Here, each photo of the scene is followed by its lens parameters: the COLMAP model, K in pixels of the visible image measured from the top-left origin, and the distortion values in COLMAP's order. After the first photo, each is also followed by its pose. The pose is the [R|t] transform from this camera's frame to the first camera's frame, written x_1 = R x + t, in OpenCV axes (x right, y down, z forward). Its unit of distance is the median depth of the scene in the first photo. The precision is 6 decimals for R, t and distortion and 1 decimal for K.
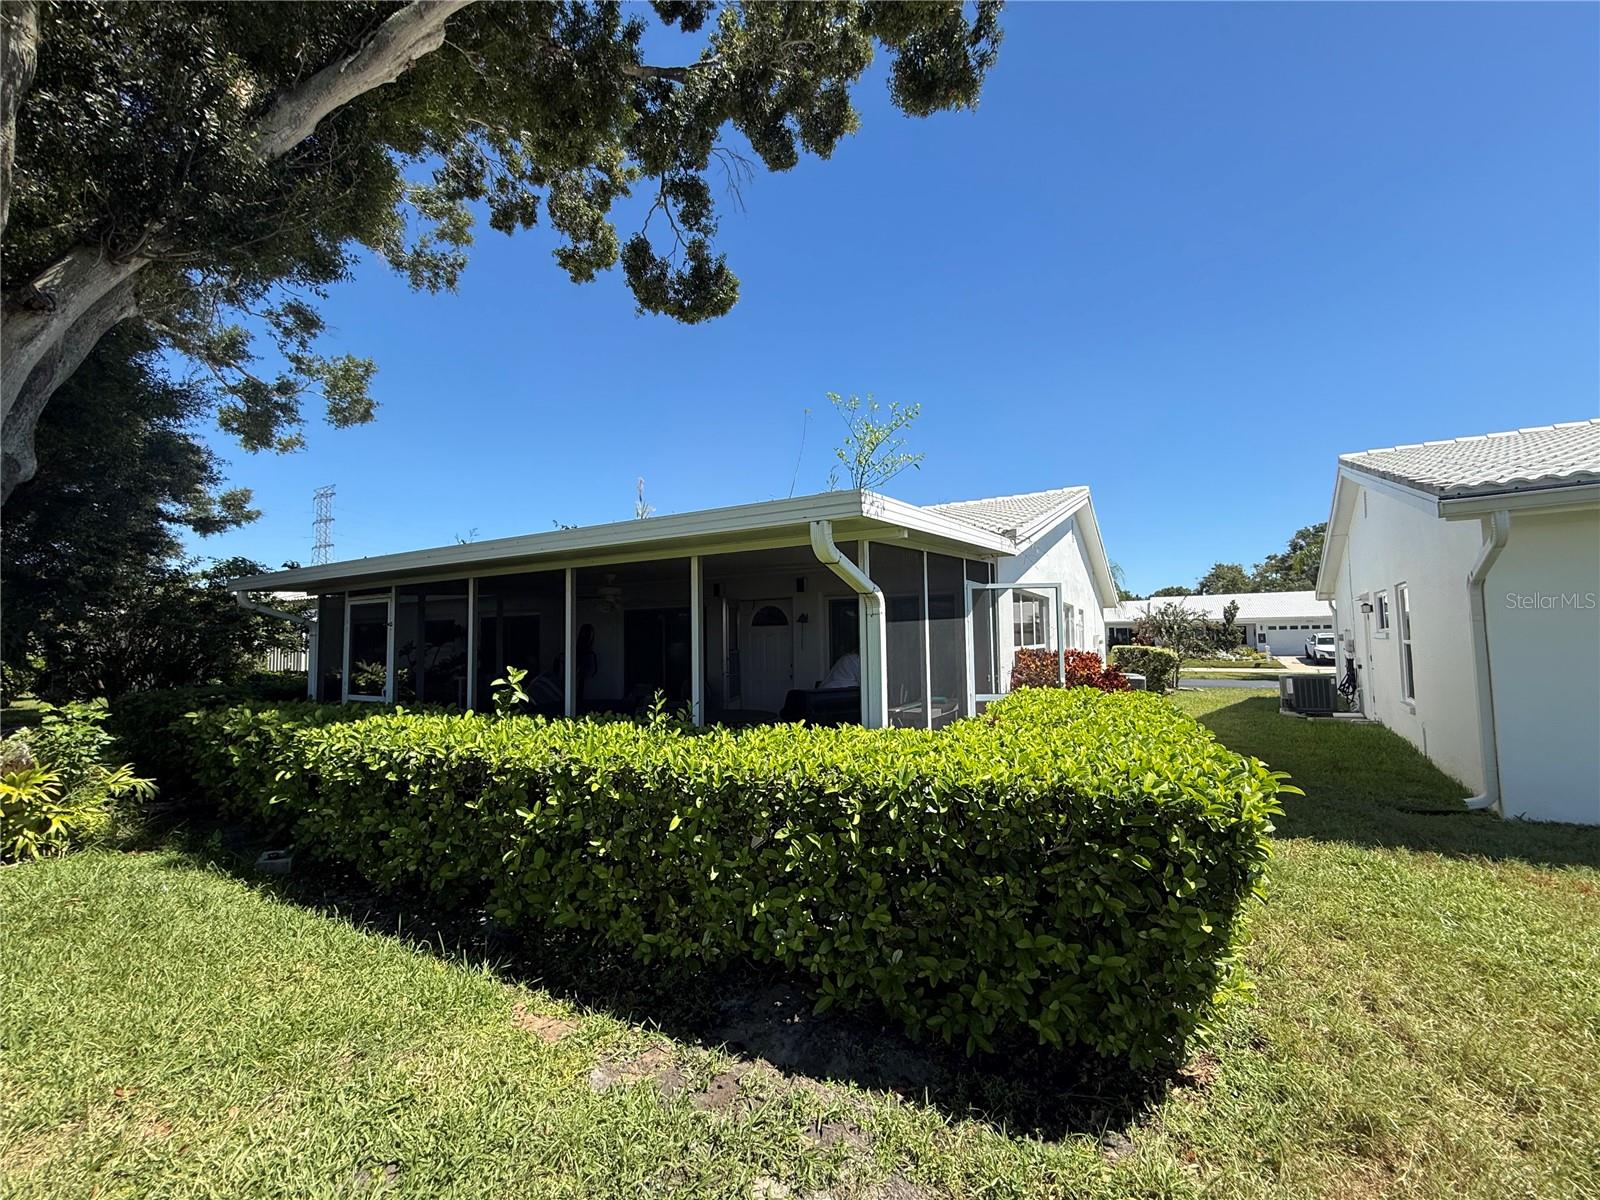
lens RADIAL K [[638.3, 0, 801.0], [0, 638.3, 601.6], [0, 0, 1]] dist [-0.000960, 0.000049]
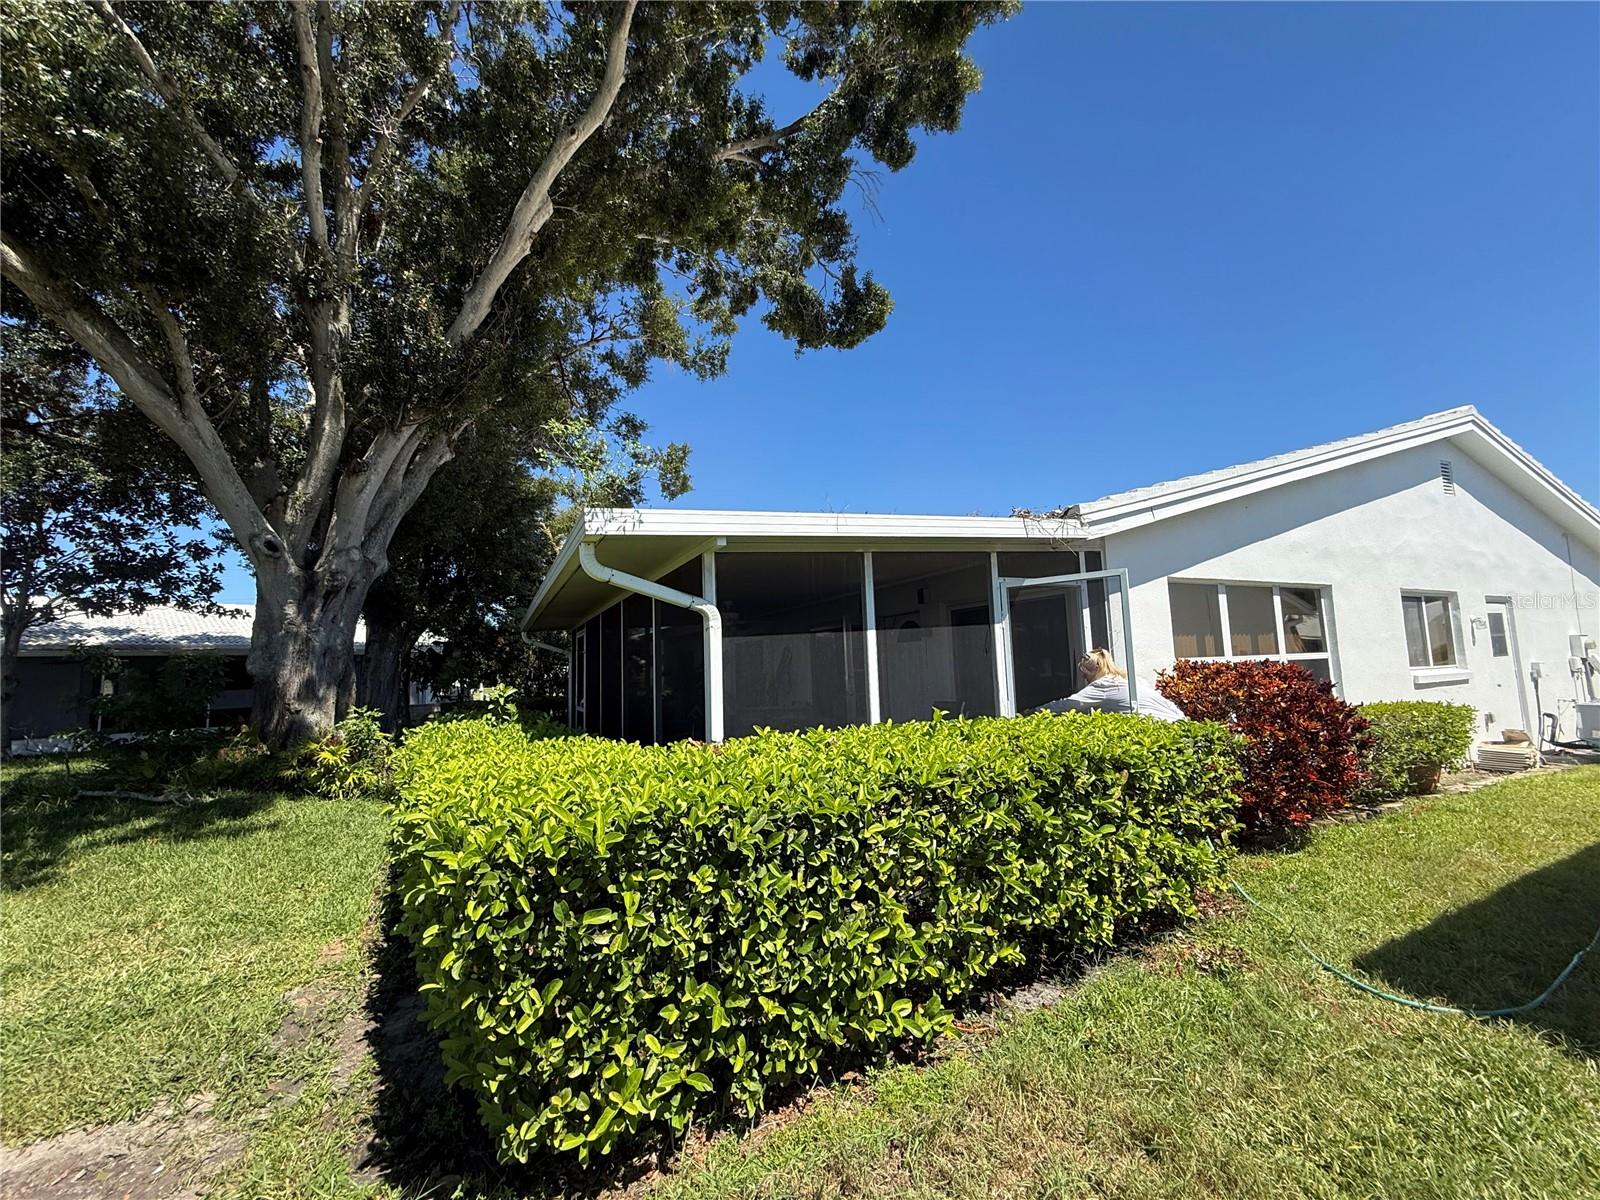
lens RADIAL K [[638.3, 0, 804.8], [0, 638.3, 602.7], [0, 0, 1]] dist [-0.000960, 0.000049]
pose [[0.828024, -0.071903, -0.556063, 0.756414], [0.056784, 0.997398, -0.044414, 0.029992], [0.557810, 0.005201, 0.829953, 0.277371]]
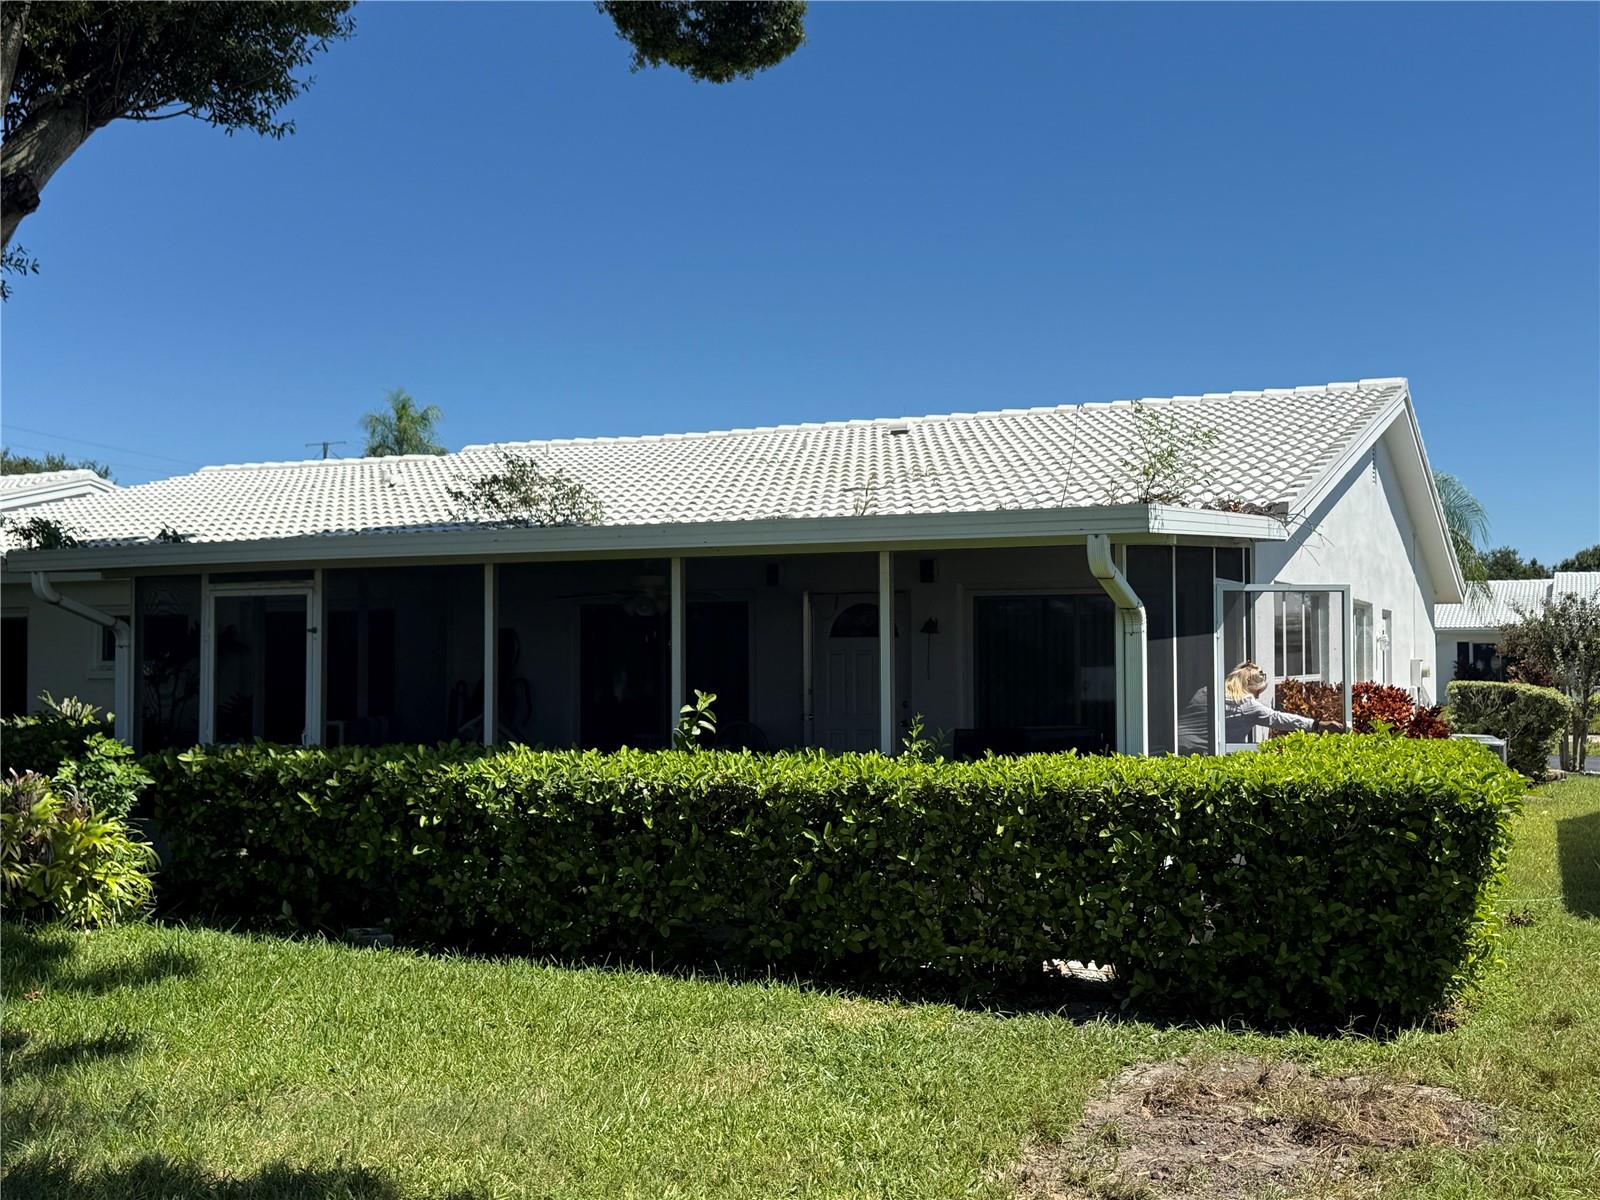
lens RADIAL K [[1684.2, 0, 827.0], [0, 1684.2, 597.0], [0, 0, 1]] dist [0.063641, 0.000000]
pose [[0.995856, 0.014887, 0.089712, -0.479528], [-0.016732, 0.999663, 0.019847, -0.062058], [-0.089387, -0.021266, 0.995770, -1.155054]]
